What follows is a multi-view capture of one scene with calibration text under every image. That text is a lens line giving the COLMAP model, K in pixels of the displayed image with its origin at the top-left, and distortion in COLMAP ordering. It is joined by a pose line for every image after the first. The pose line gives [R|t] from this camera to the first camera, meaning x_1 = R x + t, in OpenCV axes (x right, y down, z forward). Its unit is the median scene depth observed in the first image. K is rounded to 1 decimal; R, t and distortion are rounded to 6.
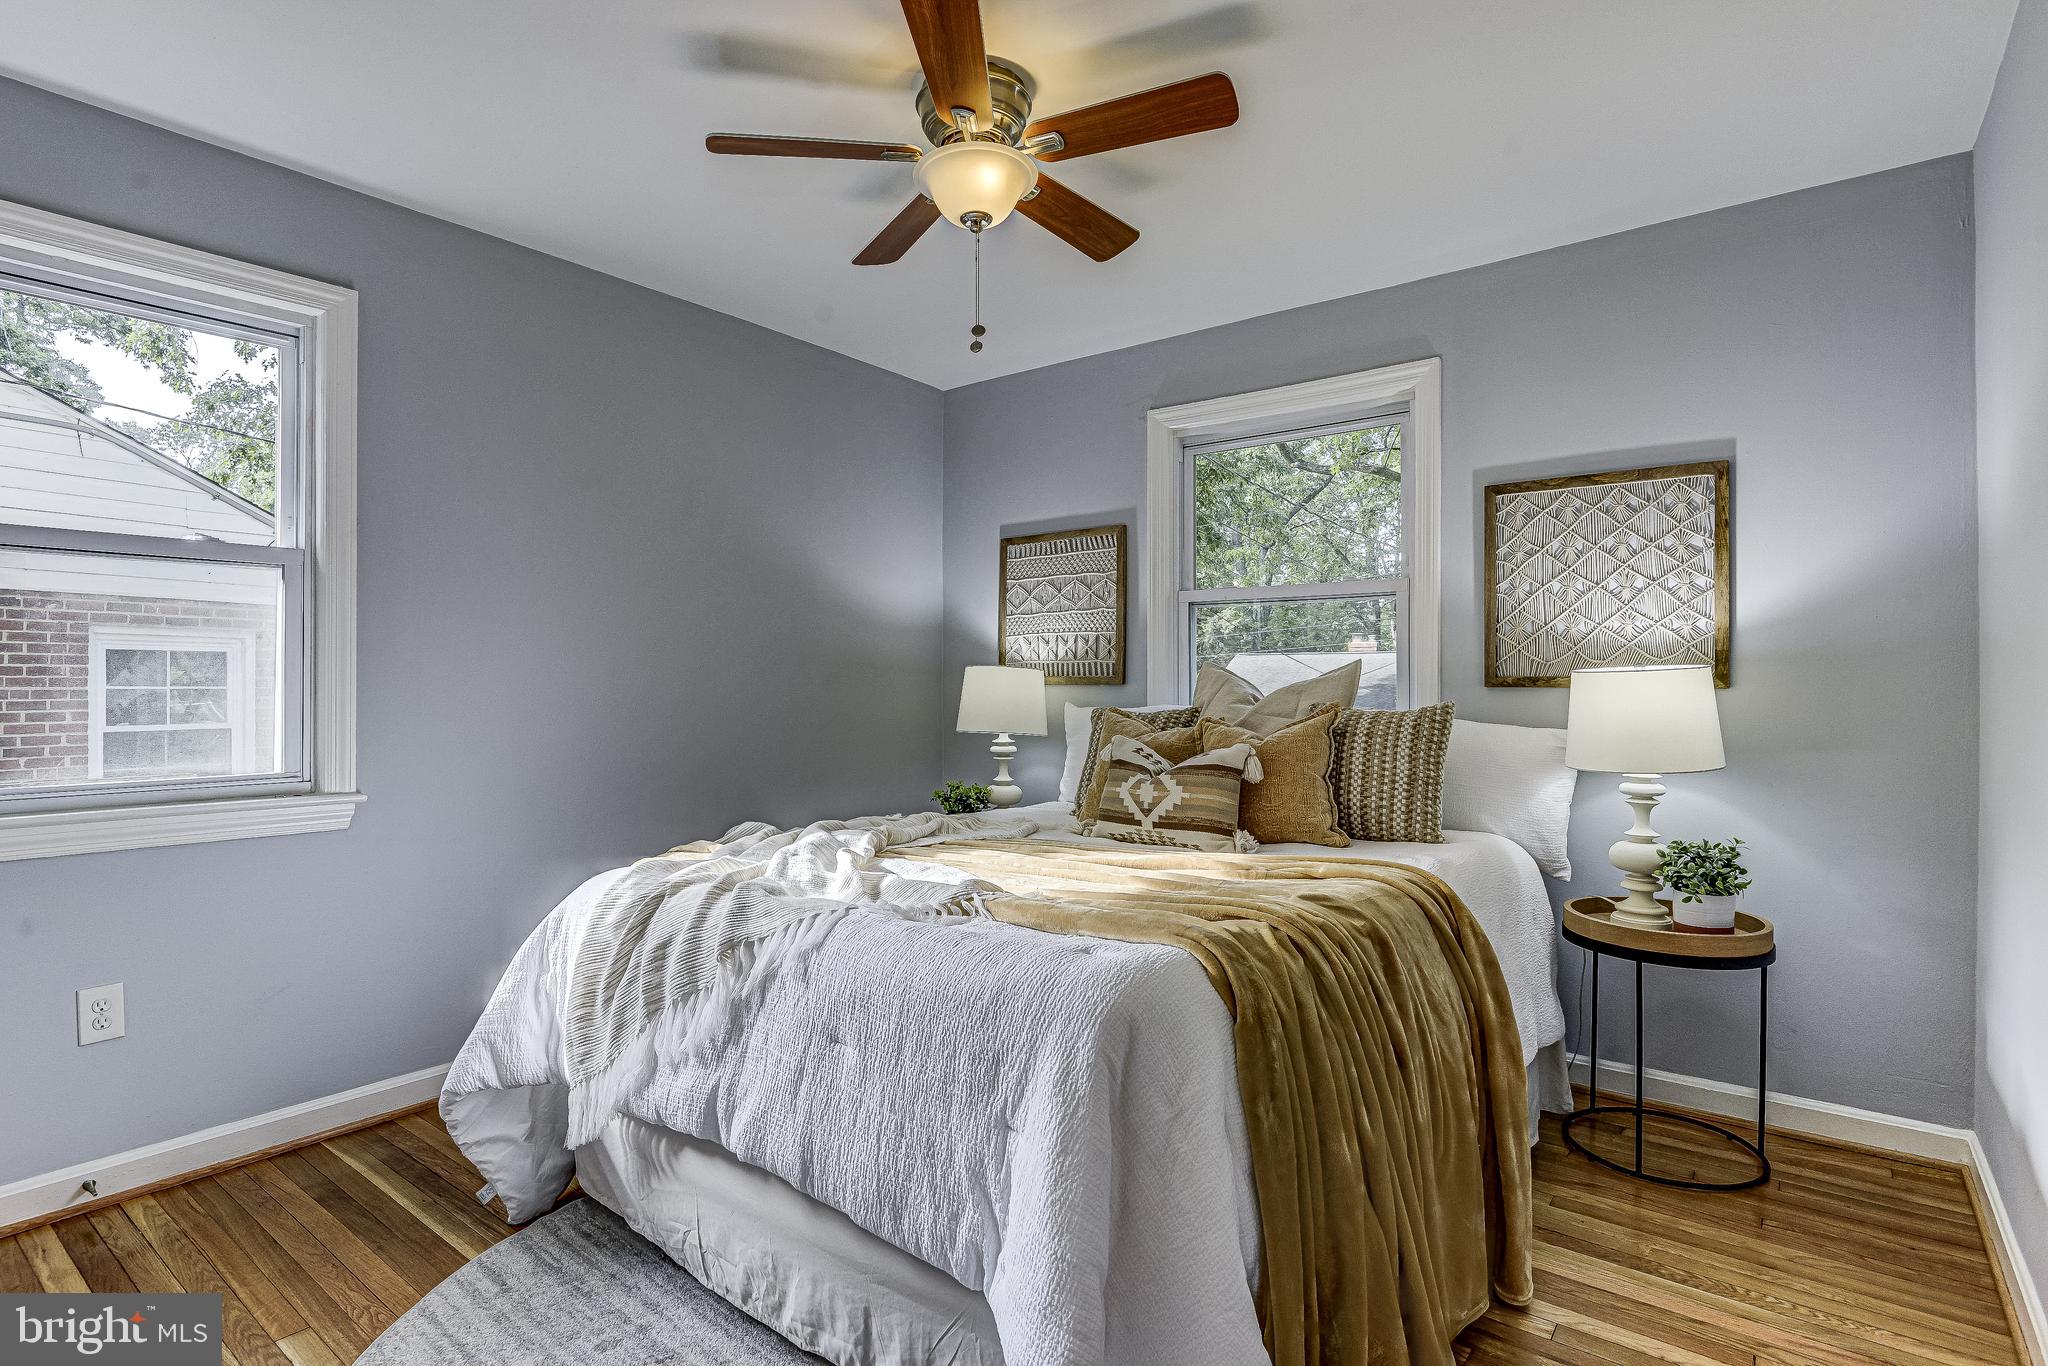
lens RADIAL K [[1015.8, 0, 1006.5], [0, 1015.8, 678.4], [0, 0, 1]] dist [0.007444, -0.014191]
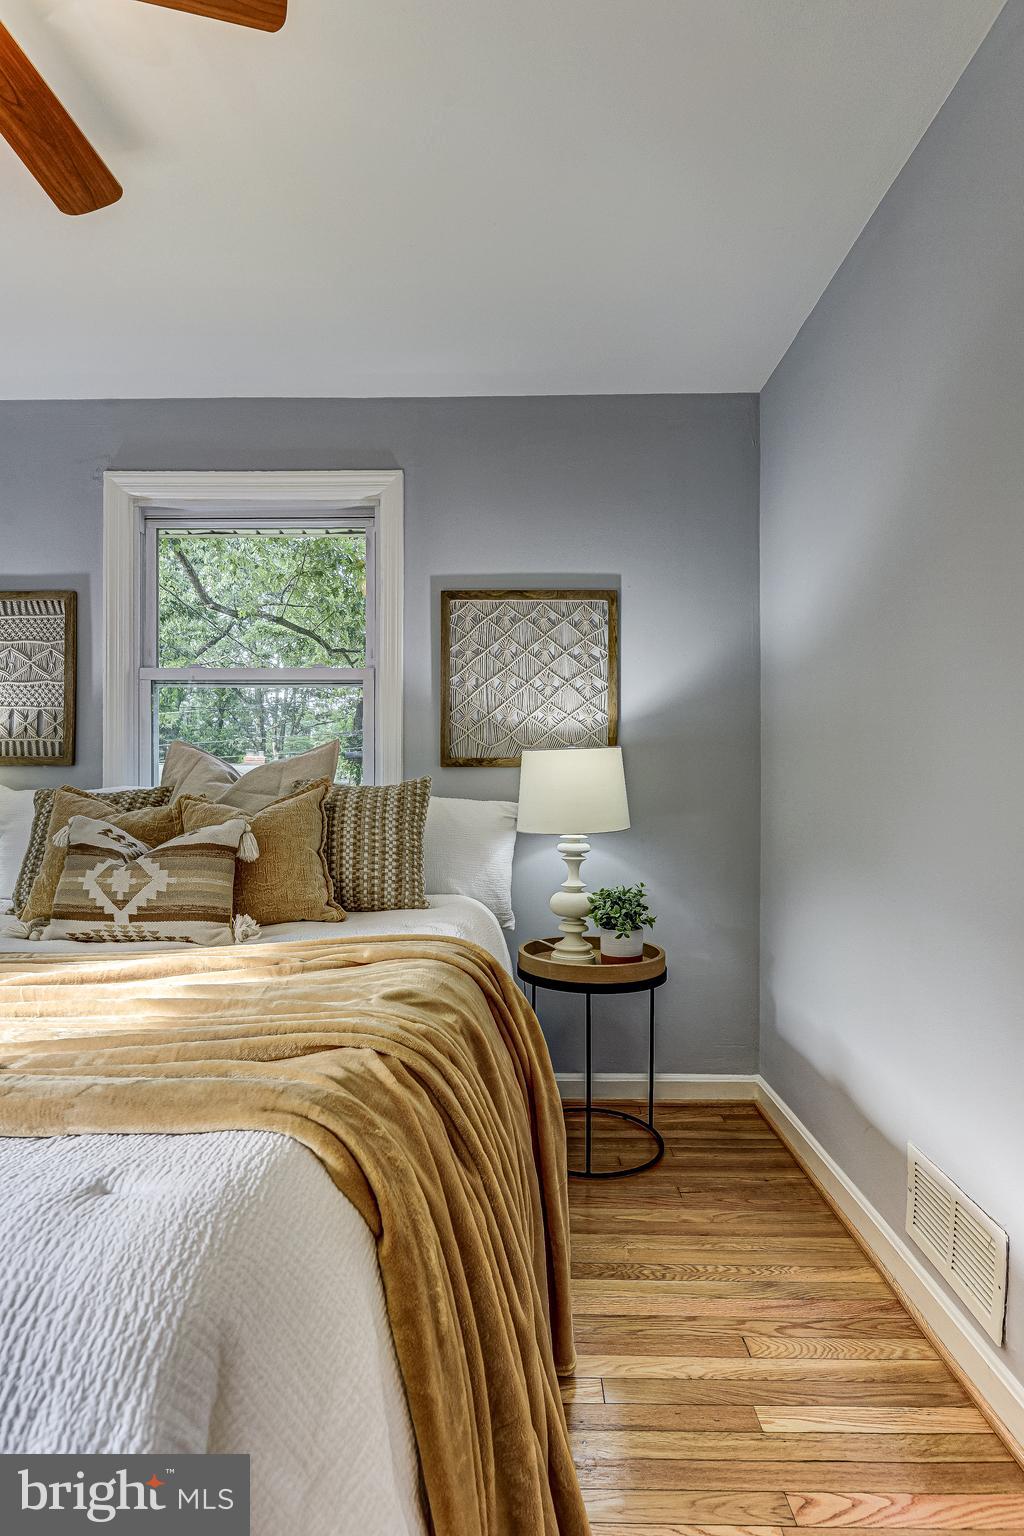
lens RADIAL K [[761.9, 0, 498.3], [0, 761.9, 787.9], [0, 0, 1]] dist [0.007444, -0.014191]
pose [[0.793332, 0.001567, 0.608787, 0.001378], [-0.003256, 0.999993, 0.001669, 0.034050], [-0.608780, -0.003306, 0.793332, 0.313566]]
